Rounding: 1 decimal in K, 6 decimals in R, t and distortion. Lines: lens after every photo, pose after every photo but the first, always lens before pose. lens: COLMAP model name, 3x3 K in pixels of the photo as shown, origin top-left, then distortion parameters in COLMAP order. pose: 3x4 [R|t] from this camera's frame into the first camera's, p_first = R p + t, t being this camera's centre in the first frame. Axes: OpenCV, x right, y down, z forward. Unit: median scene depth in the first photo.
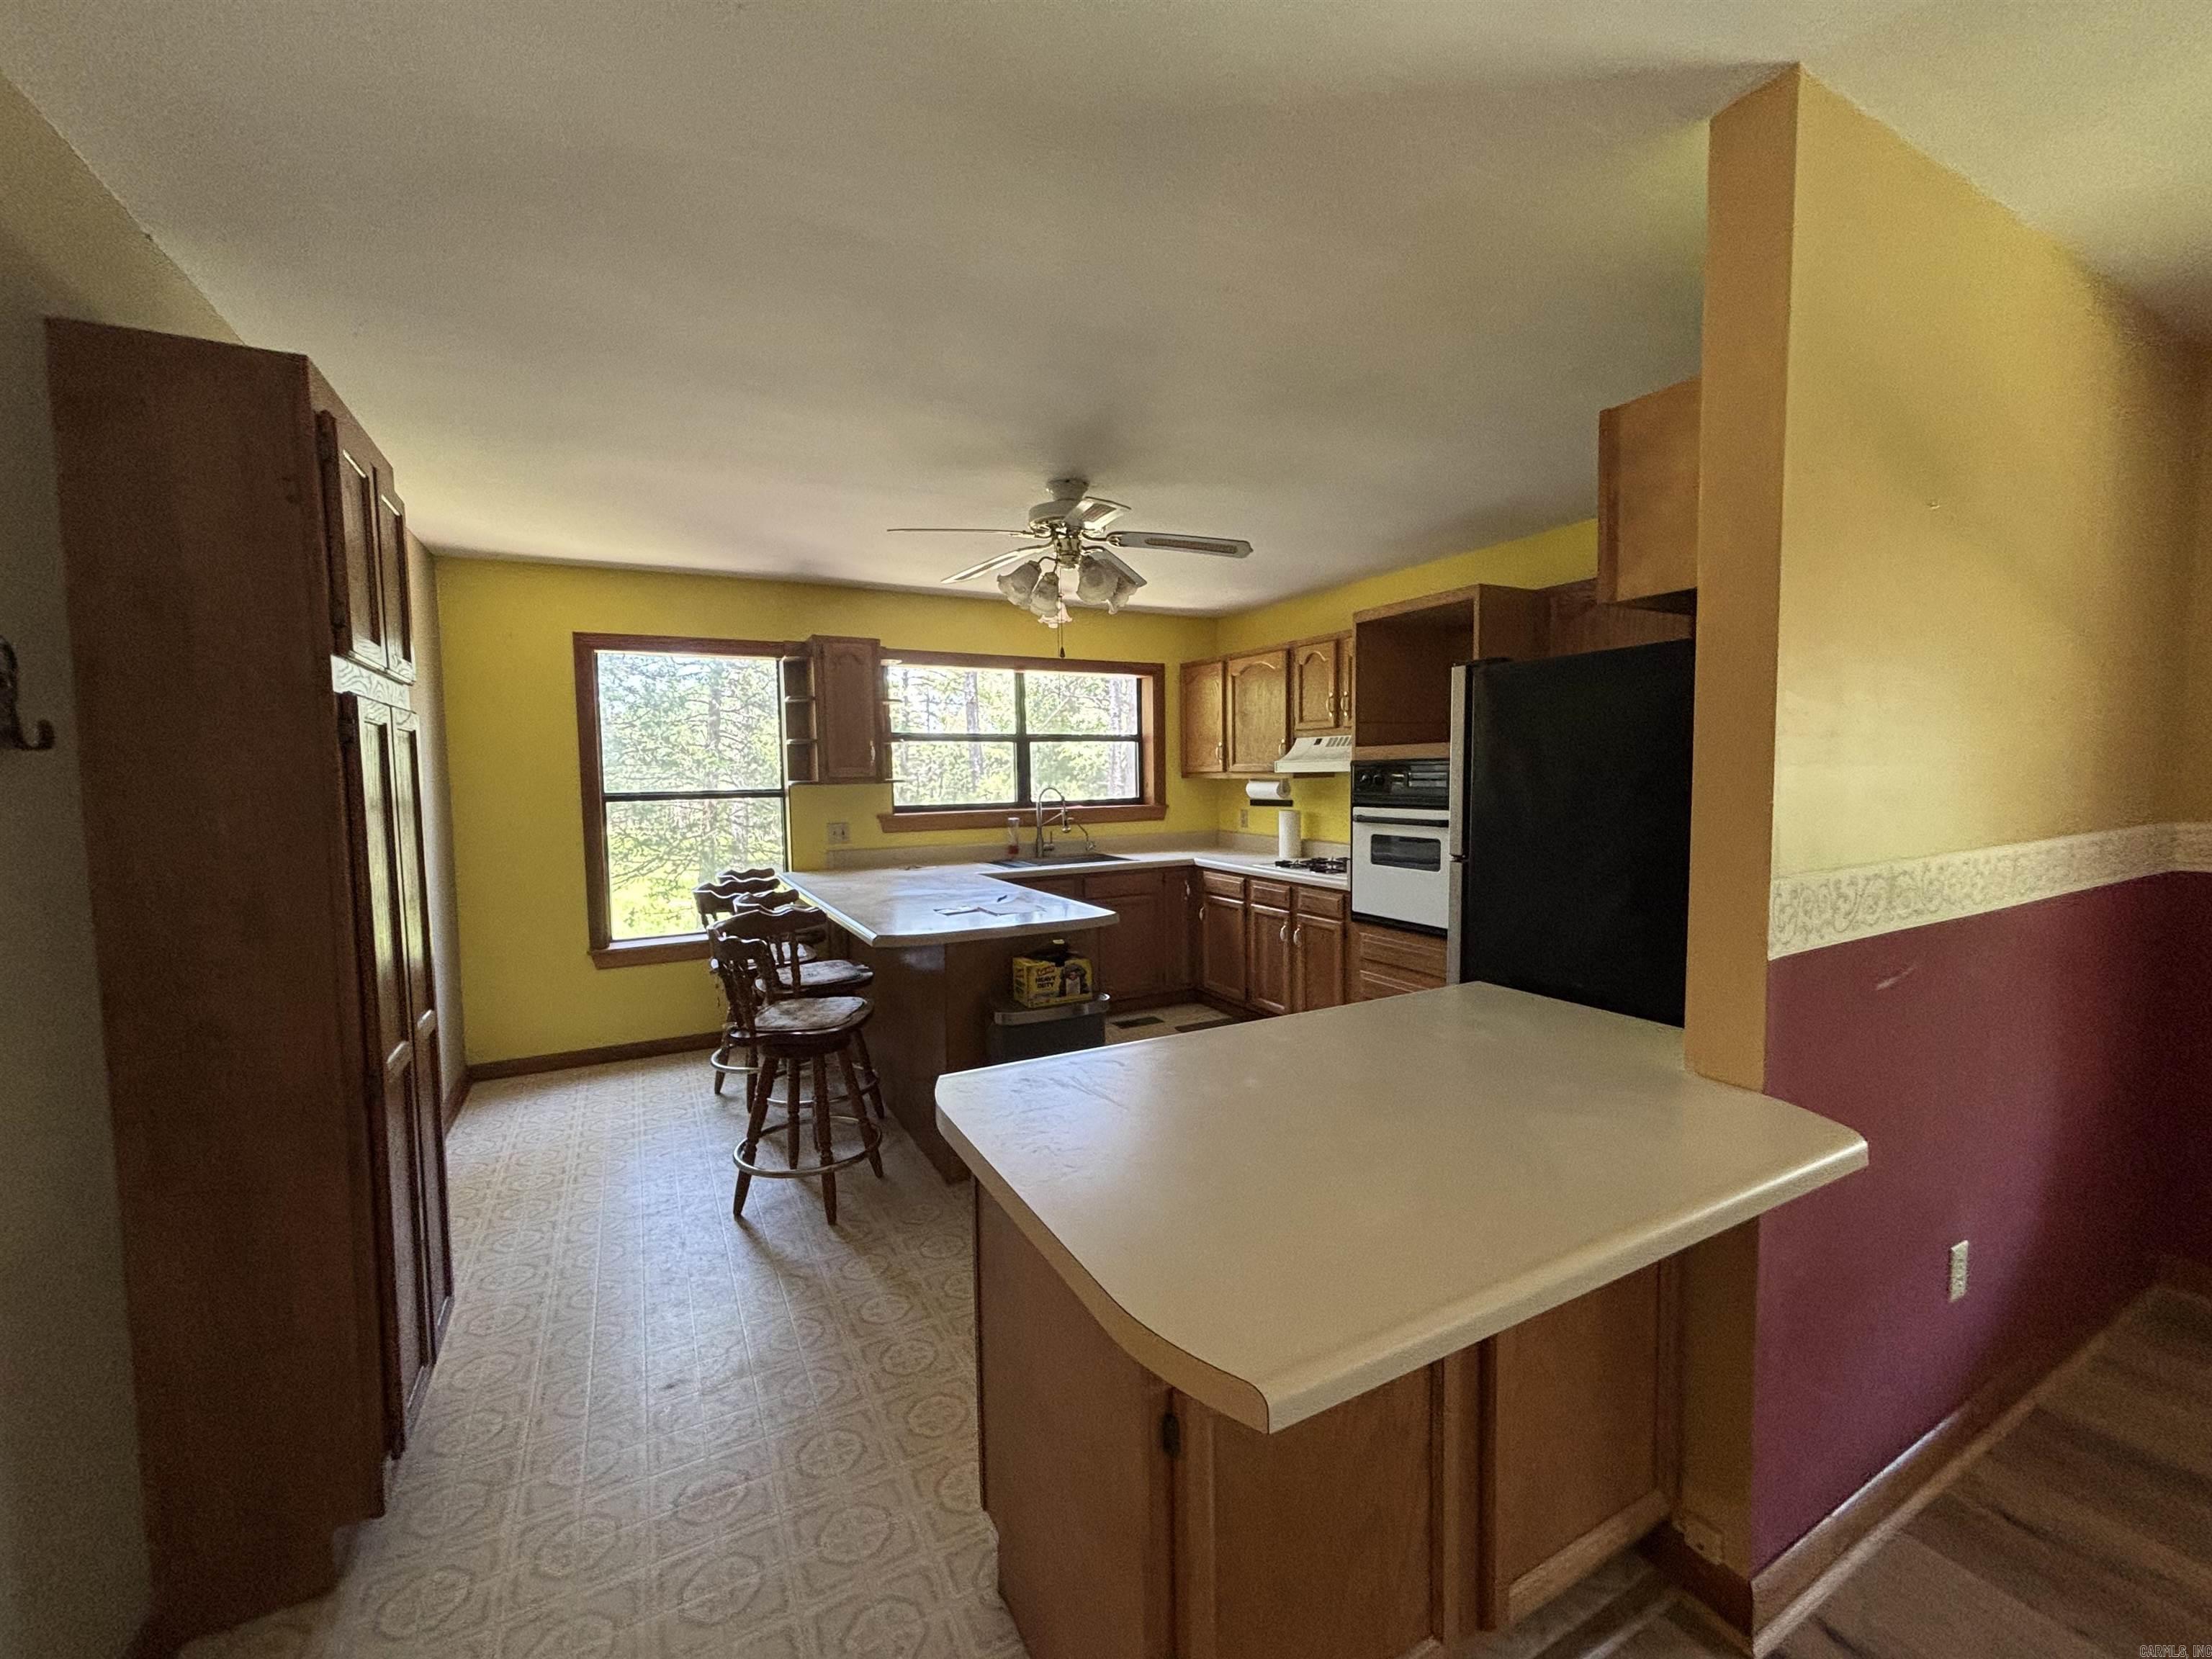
lens RADIAL K [[883.7, 0, 1106.0], [0, 883.7, 829.5], [0, 0, 1]] dist [0.000562, -0.000033]
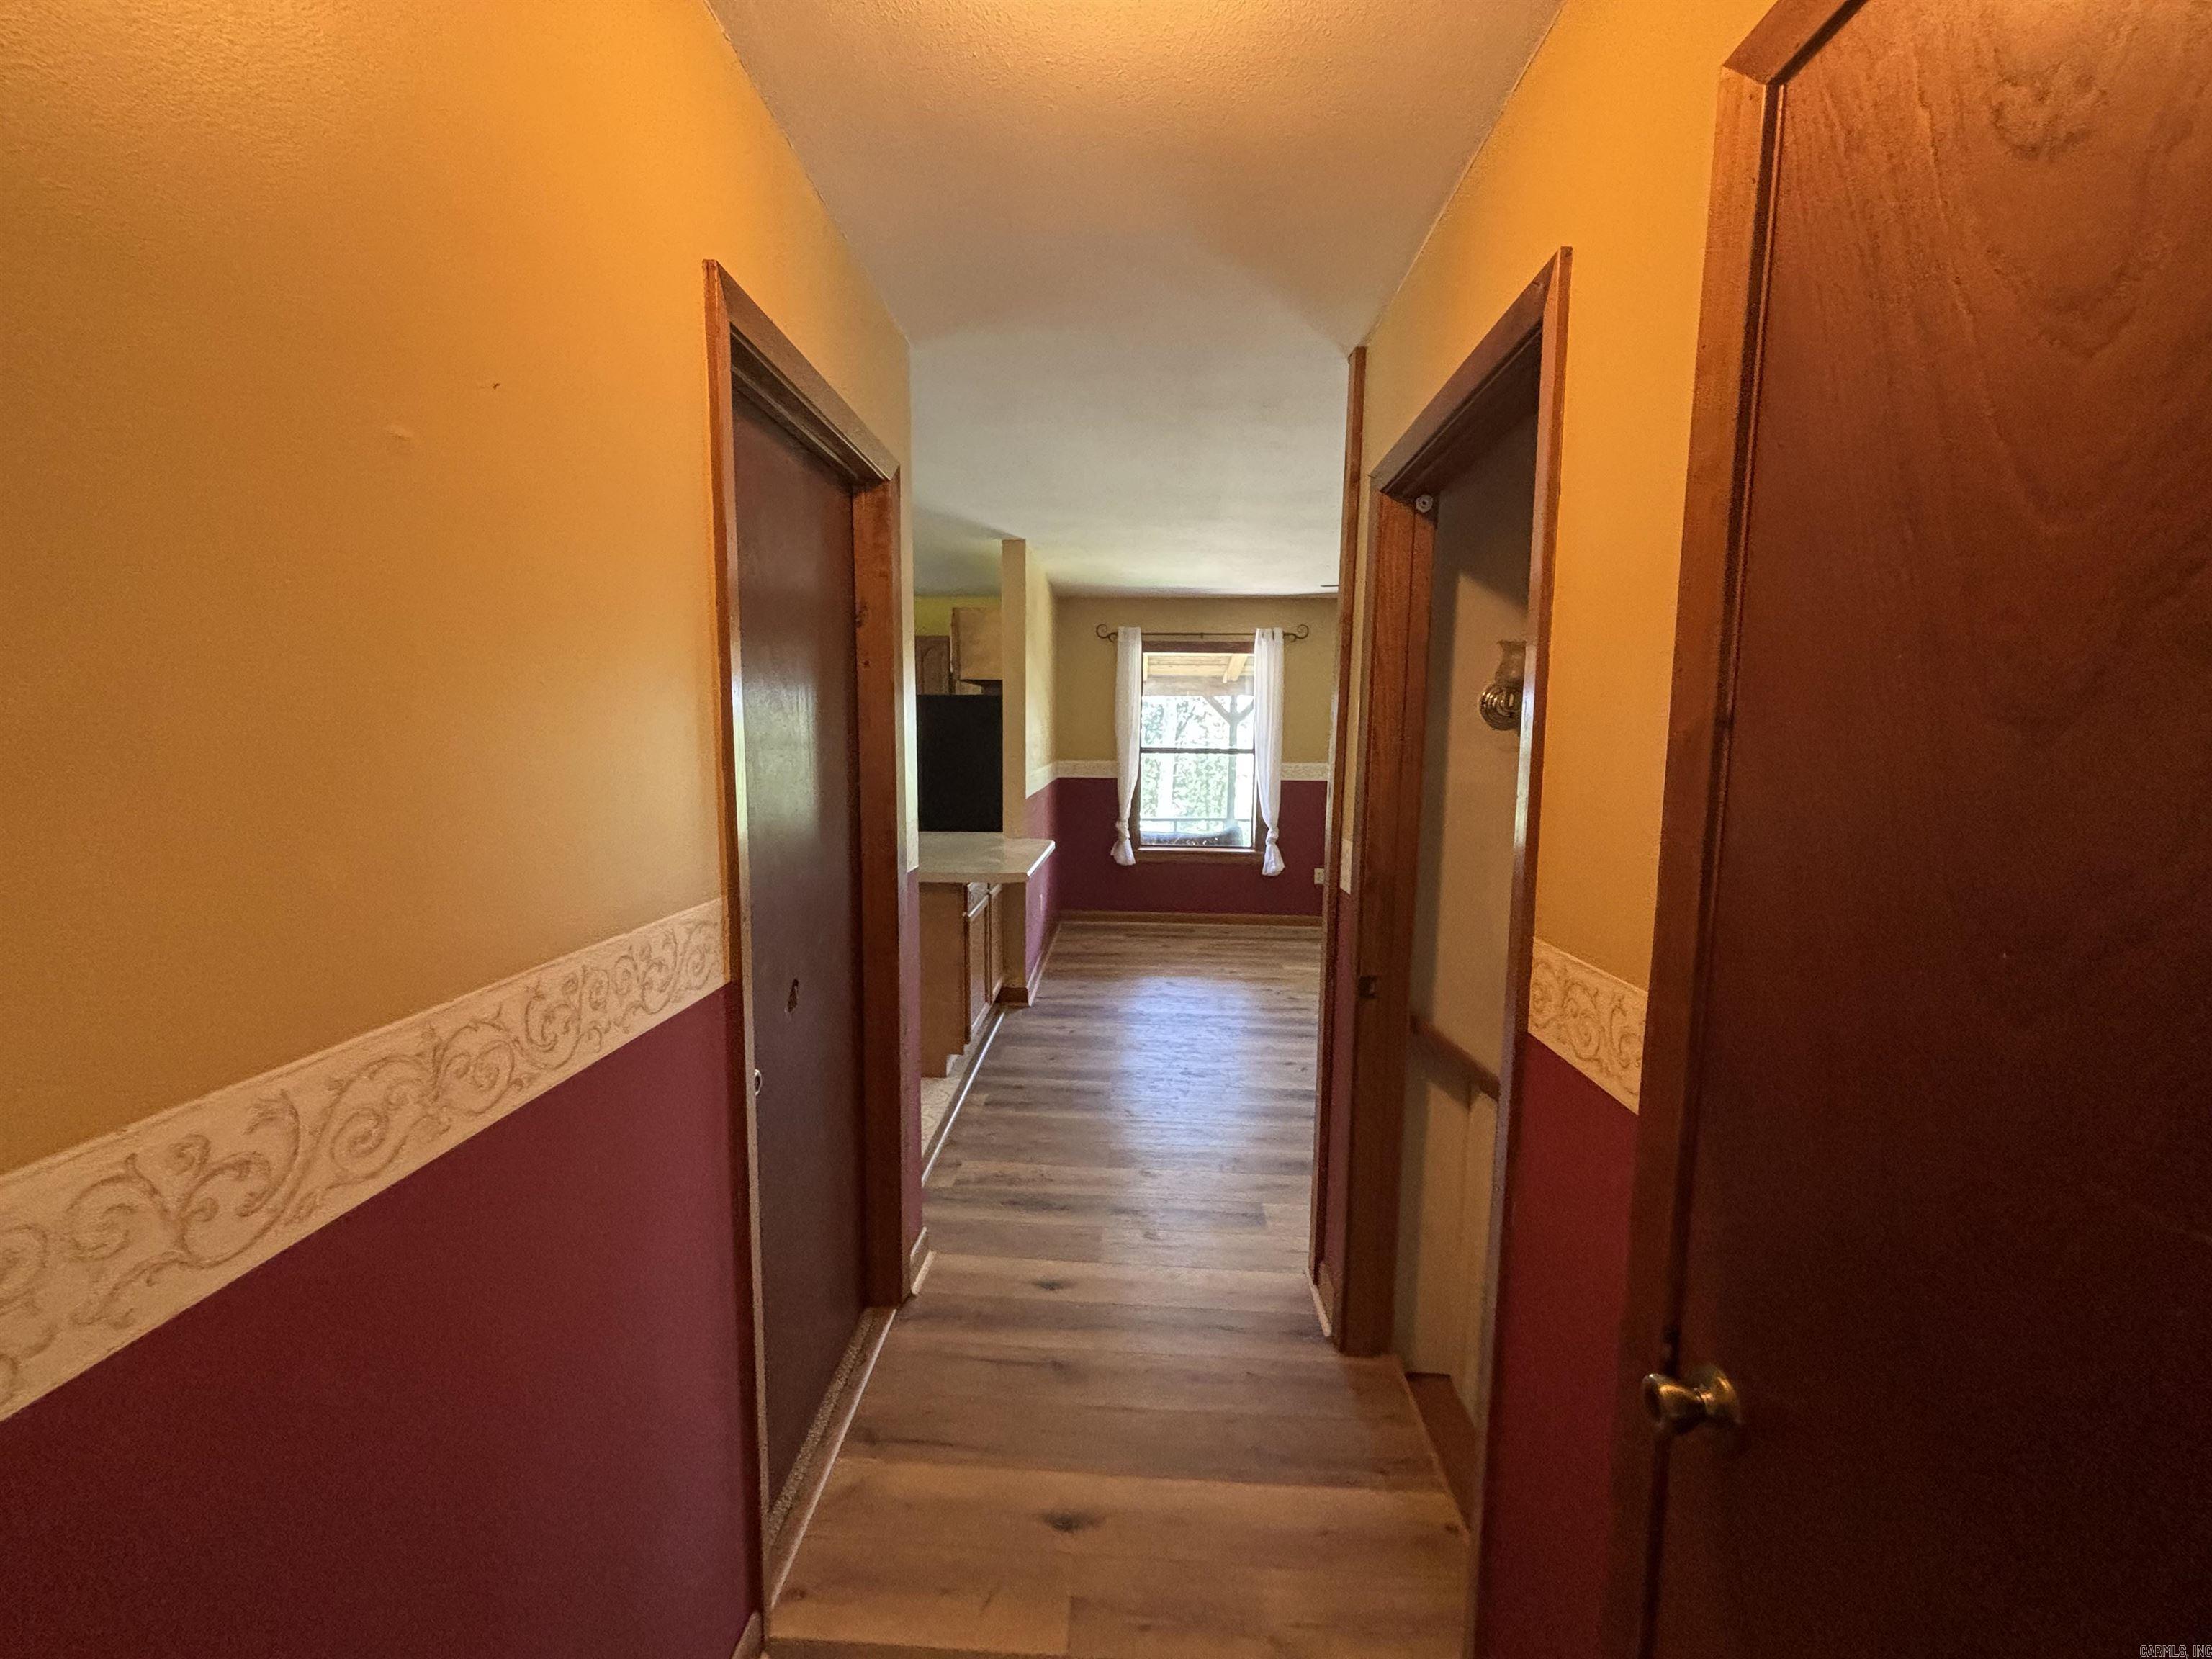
lens RADIAL K [[883.7, 0, 1106.0], [0, 883.7, 829.5], [0, 0, 1]] dist [0.000562, -0.000033]
pose [[0.527291, -0.131693, 0.839417, 0.518581], [0.159635, 0.985678, 0.054363, -0.027280], [-0.834554, 0.105335, 0.540762, 0.293415]]
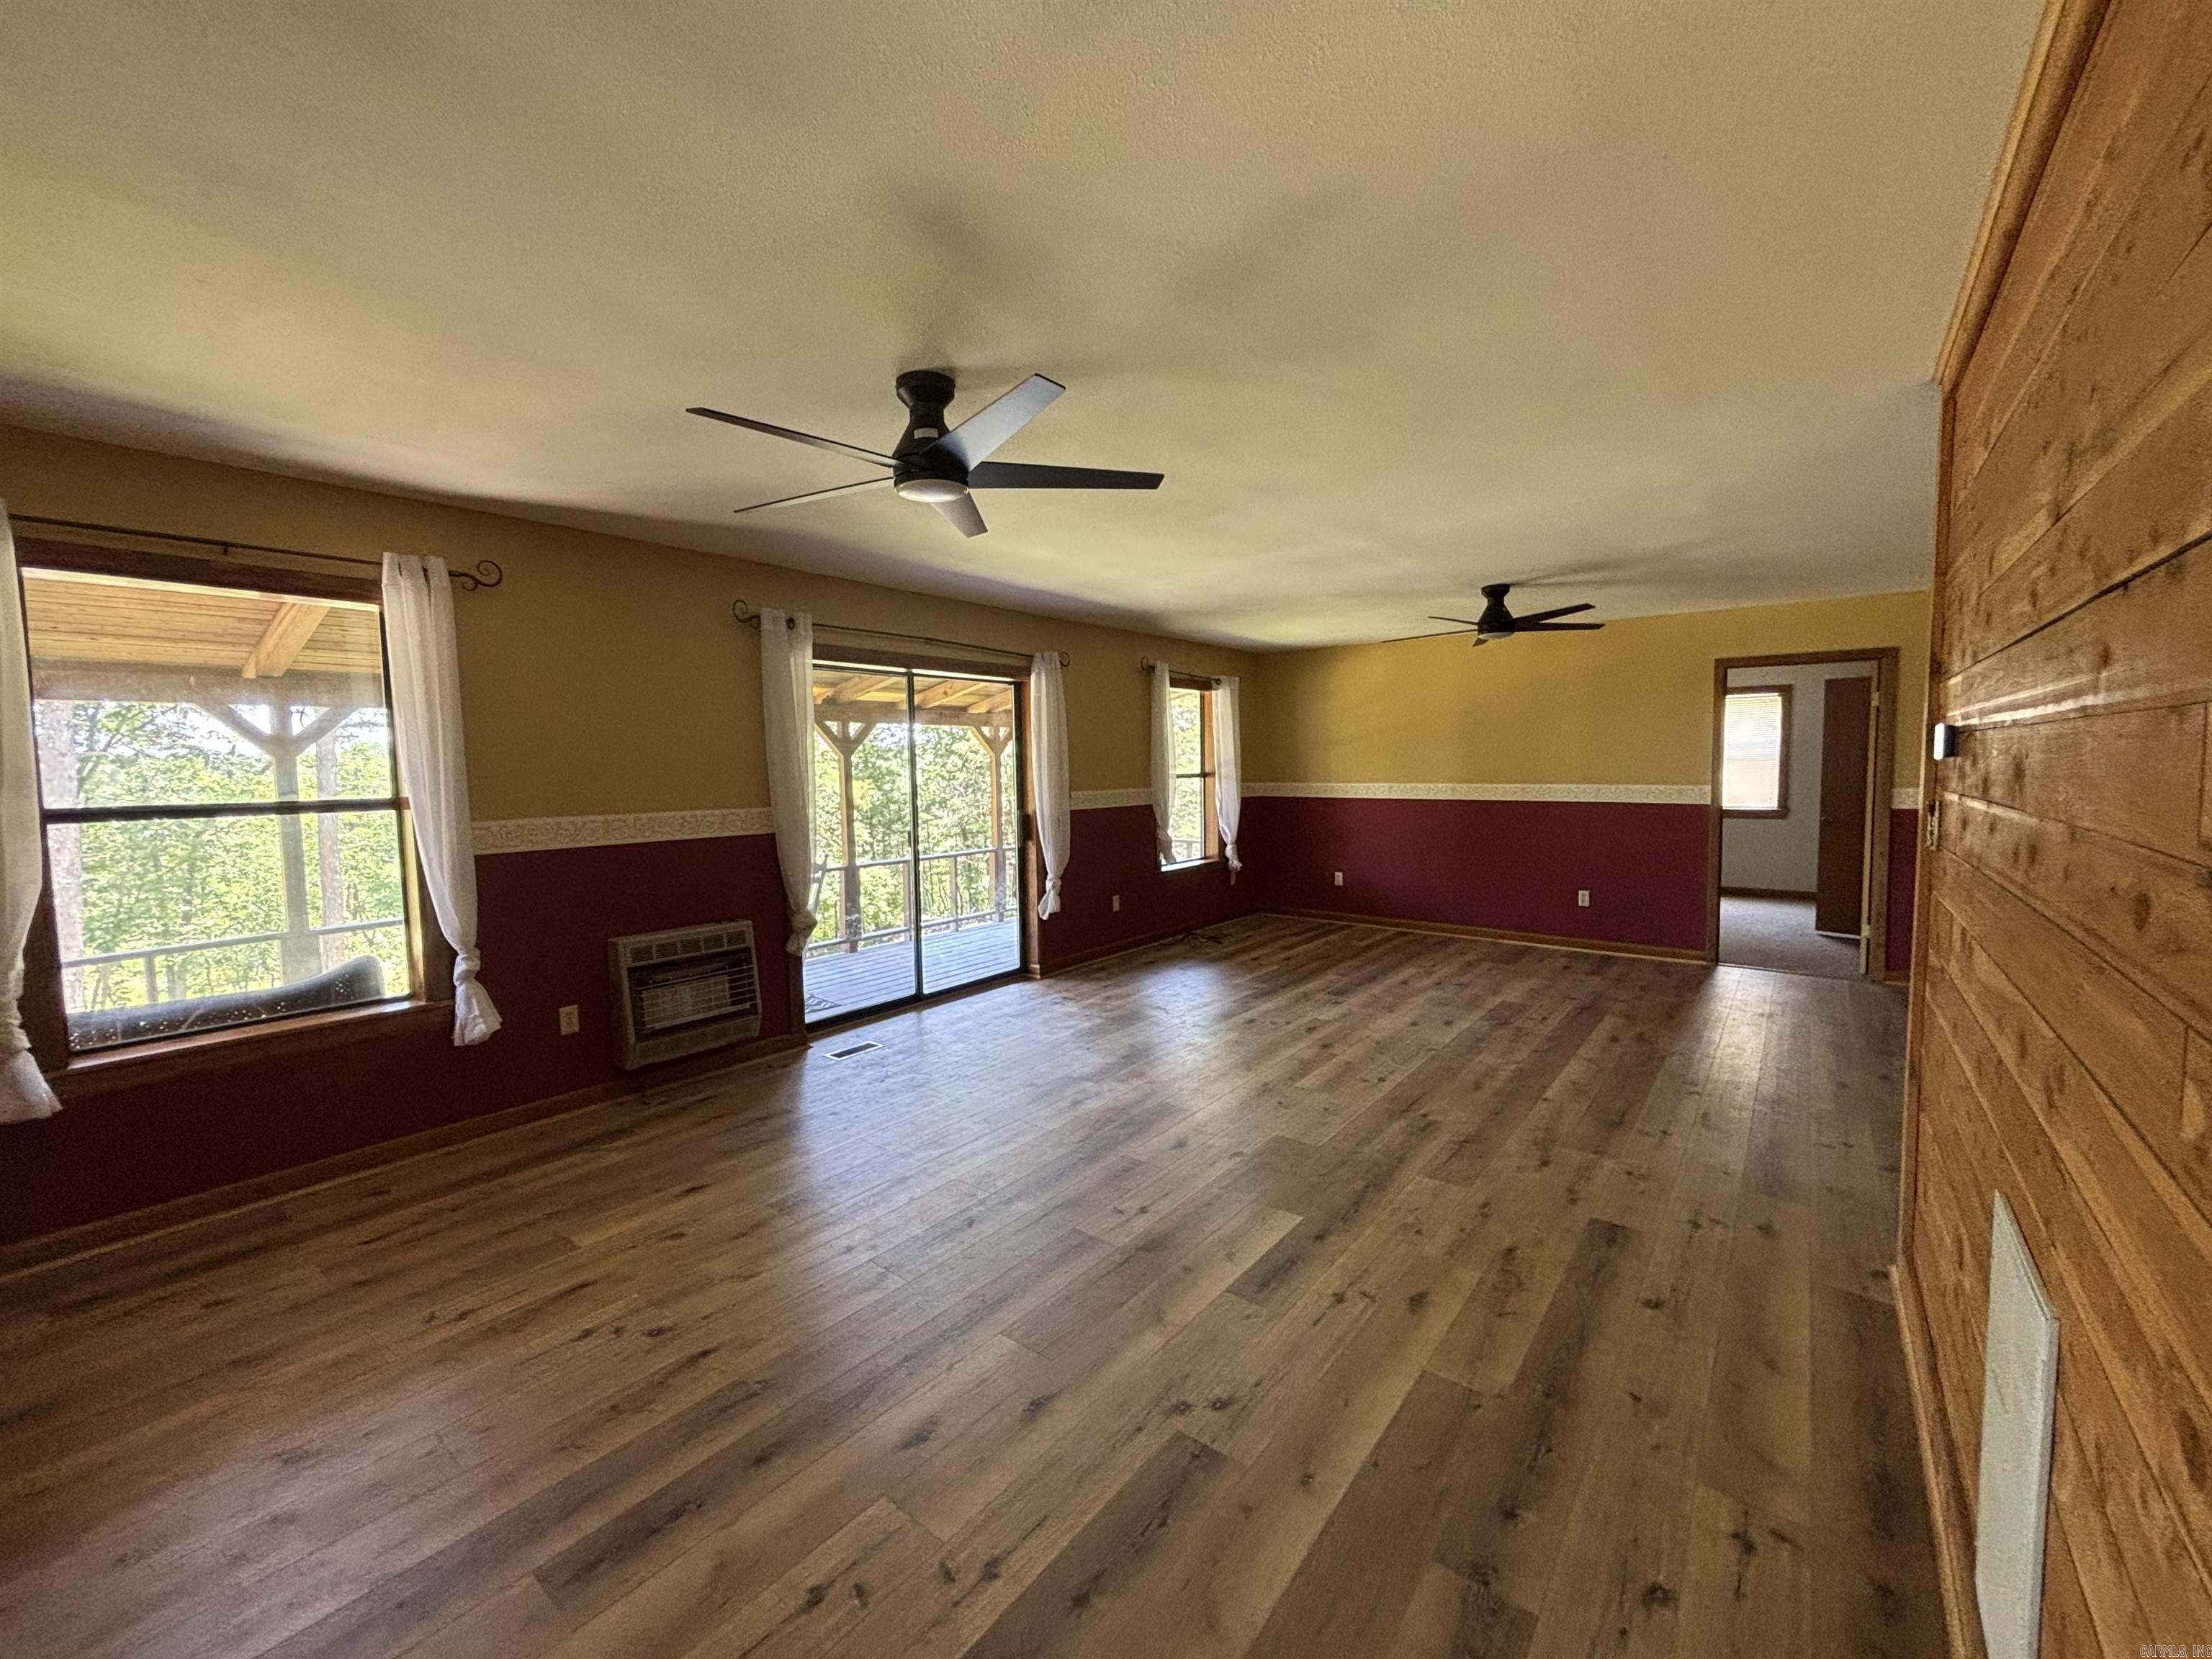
lens RADIAL K [[883.7, 0, 1106.0], [0, 883.7, 829.5], [0, 0, 1]] dist [0.000562, -0.000033]
pose [[-0.380449, -0.102368, 0.919119, 1.008591], [0.162532, 0.970984, 0.175421, -0.048969], [-0.910408, 0.216125, -0.352772, 0.602138]]
